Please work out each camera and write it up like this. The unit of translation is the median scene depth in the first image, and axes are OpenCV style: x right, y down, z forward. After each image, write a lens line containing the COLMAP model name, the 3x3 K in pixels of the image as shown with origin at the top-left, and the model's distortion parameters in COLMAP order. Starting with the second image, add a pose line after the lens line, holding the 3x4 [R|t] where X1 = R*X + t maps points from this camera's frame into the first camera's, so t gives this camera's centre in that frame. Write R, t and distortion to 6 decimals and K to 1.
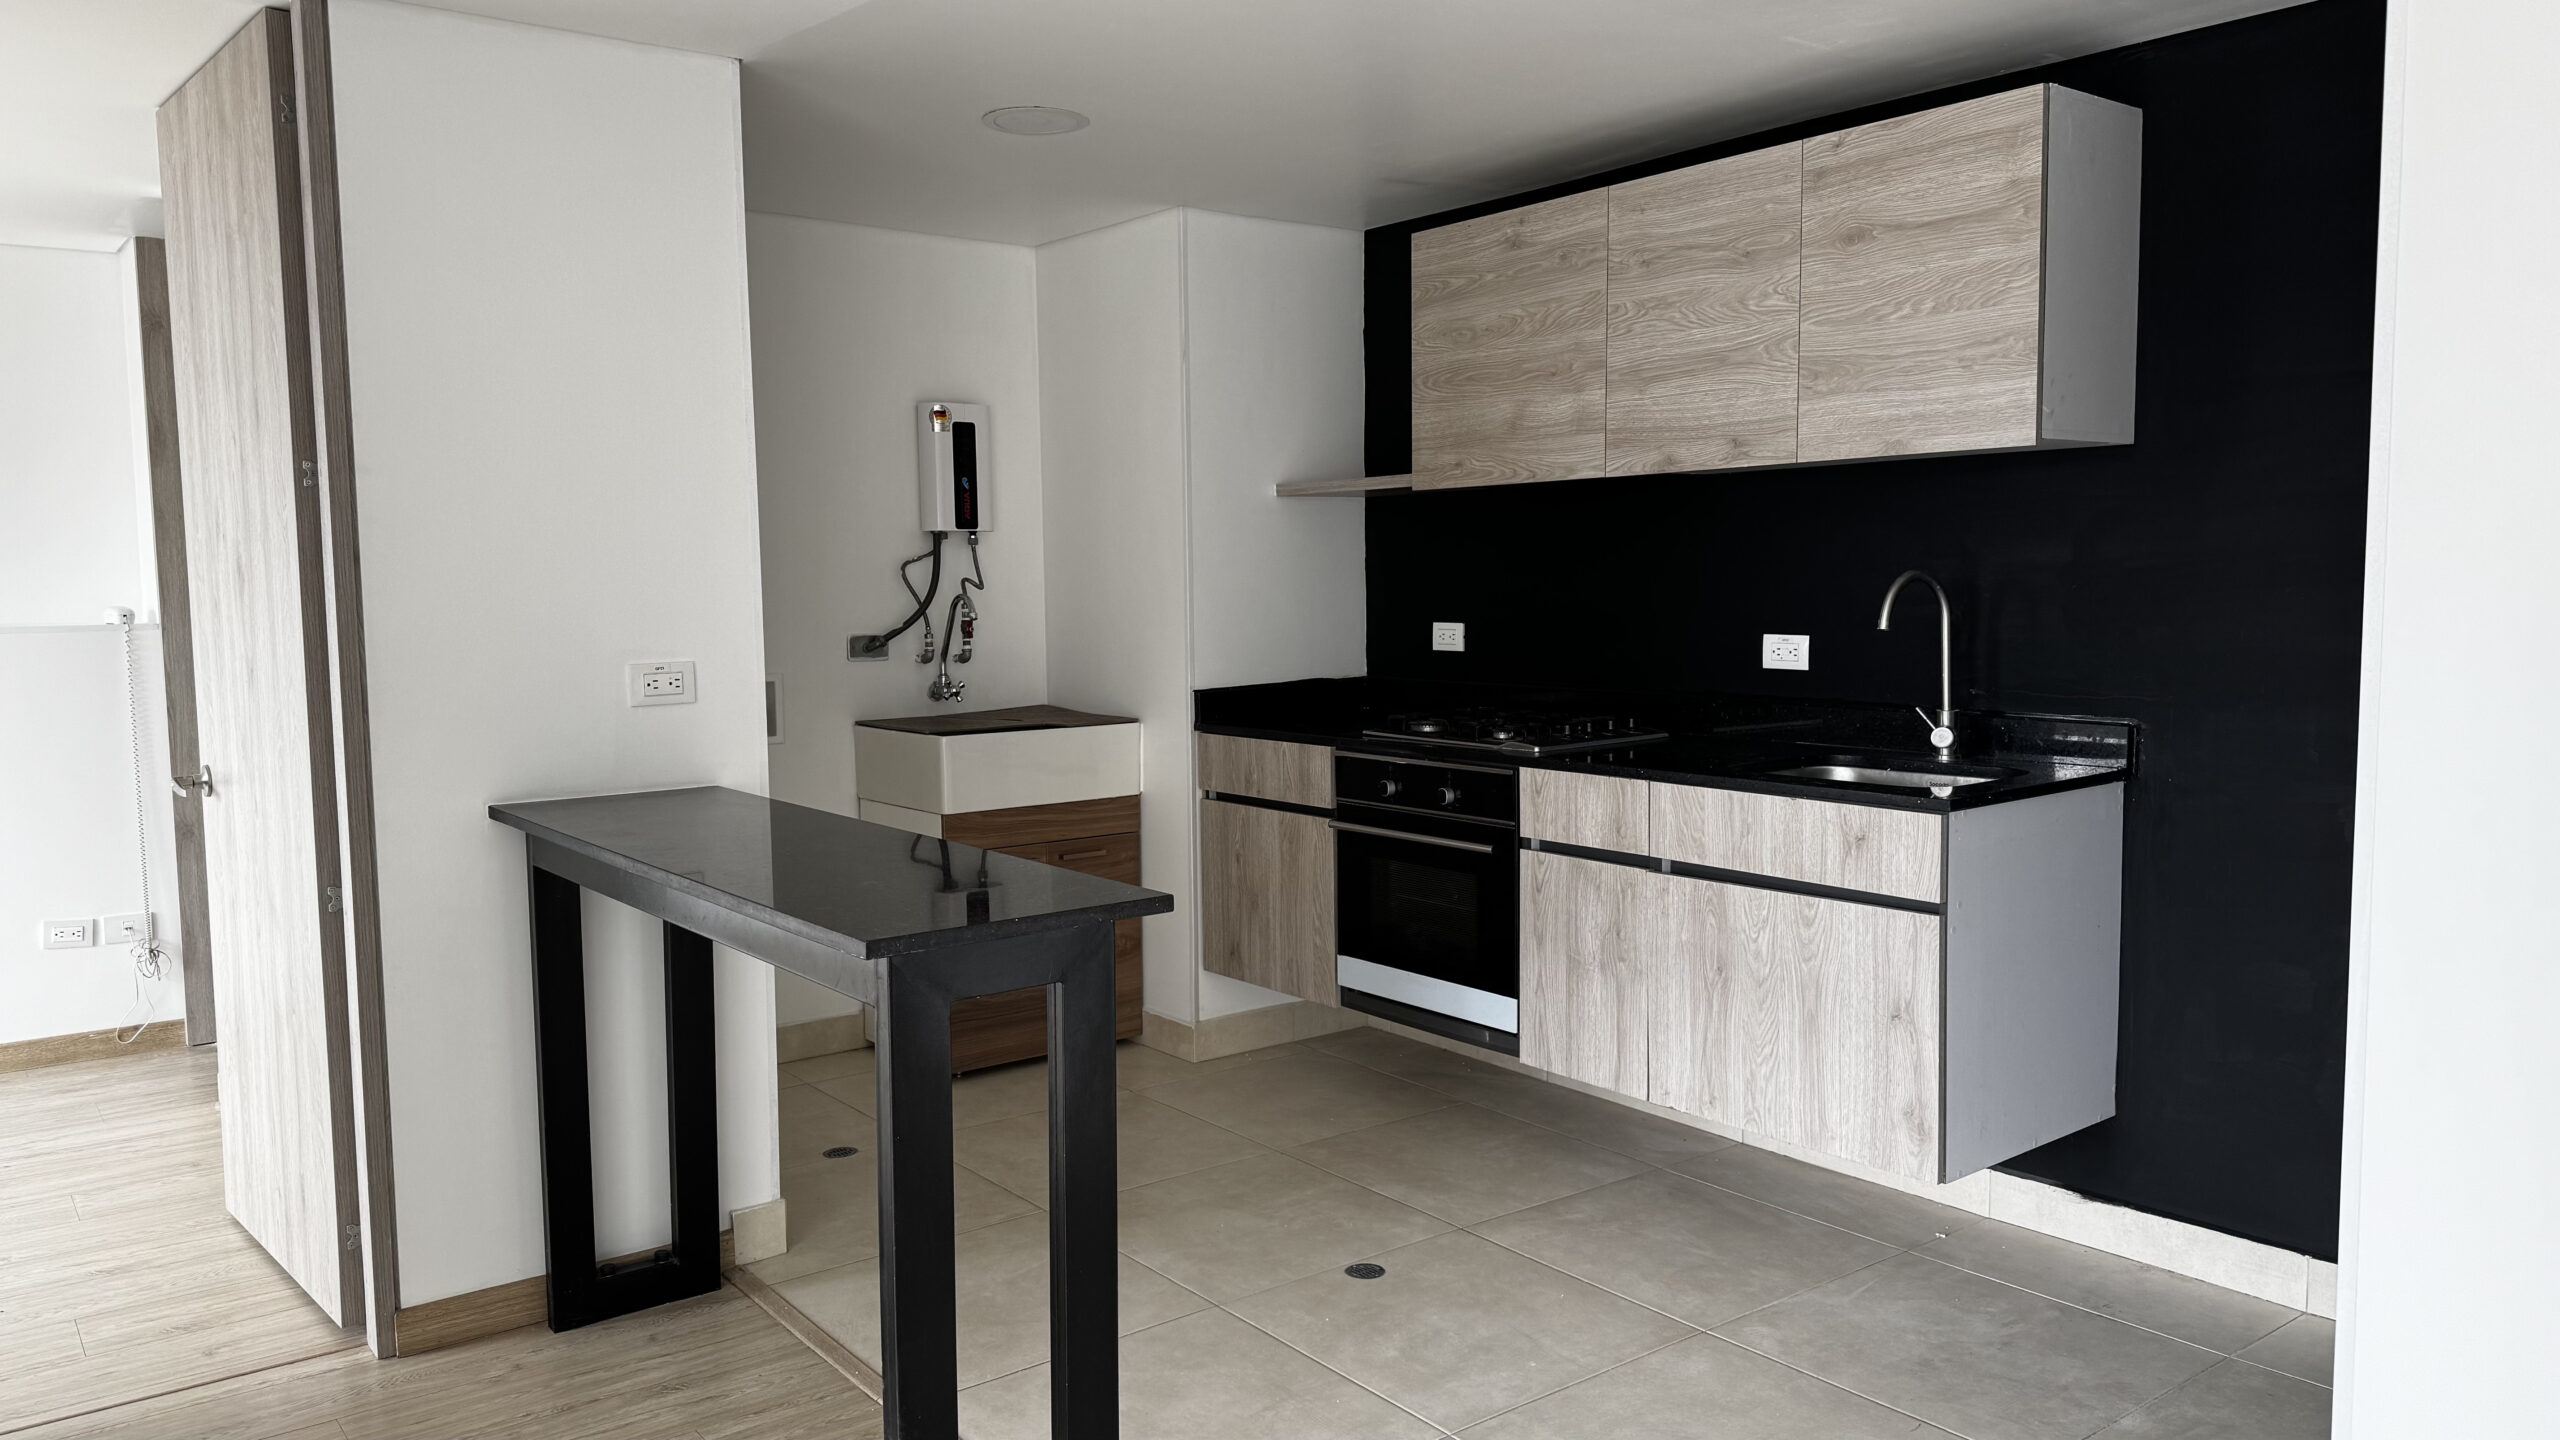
lens RADIAL K [[1762.2, 0, 1270.5], [0, 1762.2, 722.5], [0, 0, 1]] dist [0.078847, -0.087785]
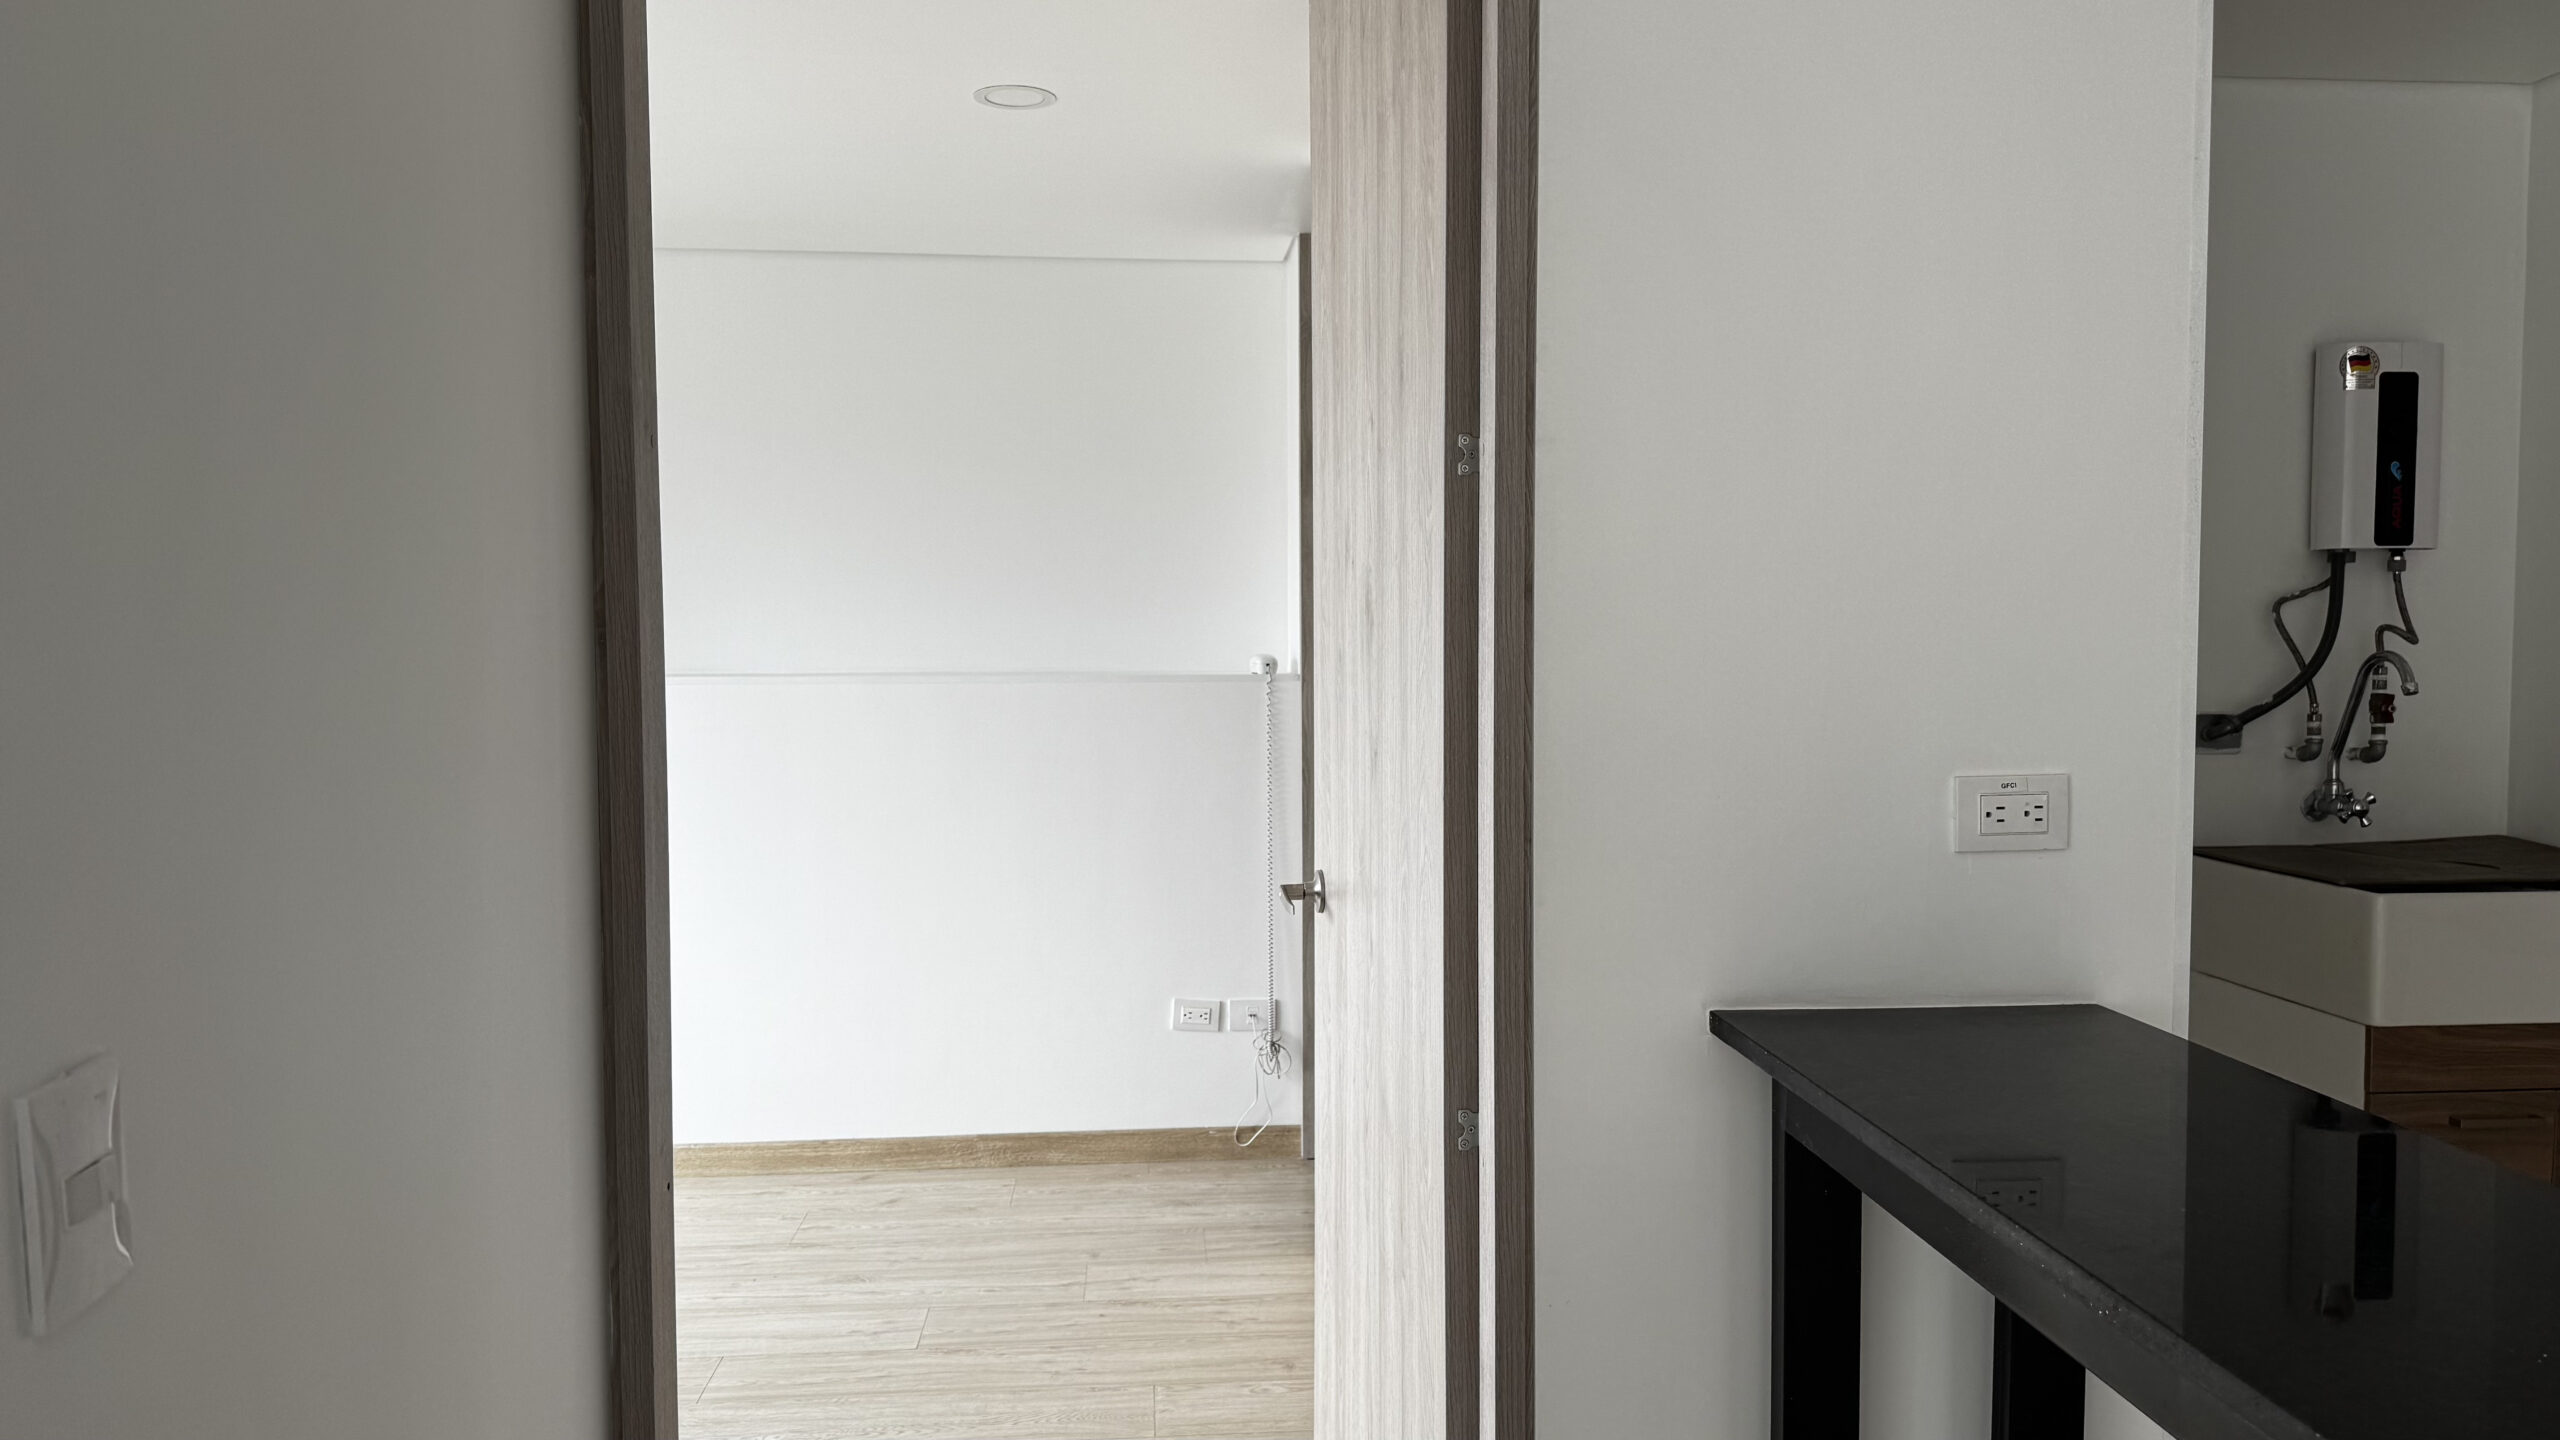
lens RADIAL K [[1762.2, 0, 1270.5], [0, 1762.2, 722.5], [0, 0, 1]] dist [0.078847, -0.087785]
pose [[0.830737, 0.036902, -0.555440, -0.180841], [-0.052554, 0.998543, -0.012261, -0.024586], [0.554178, 0.039377, 0.831466, 0.330476]]
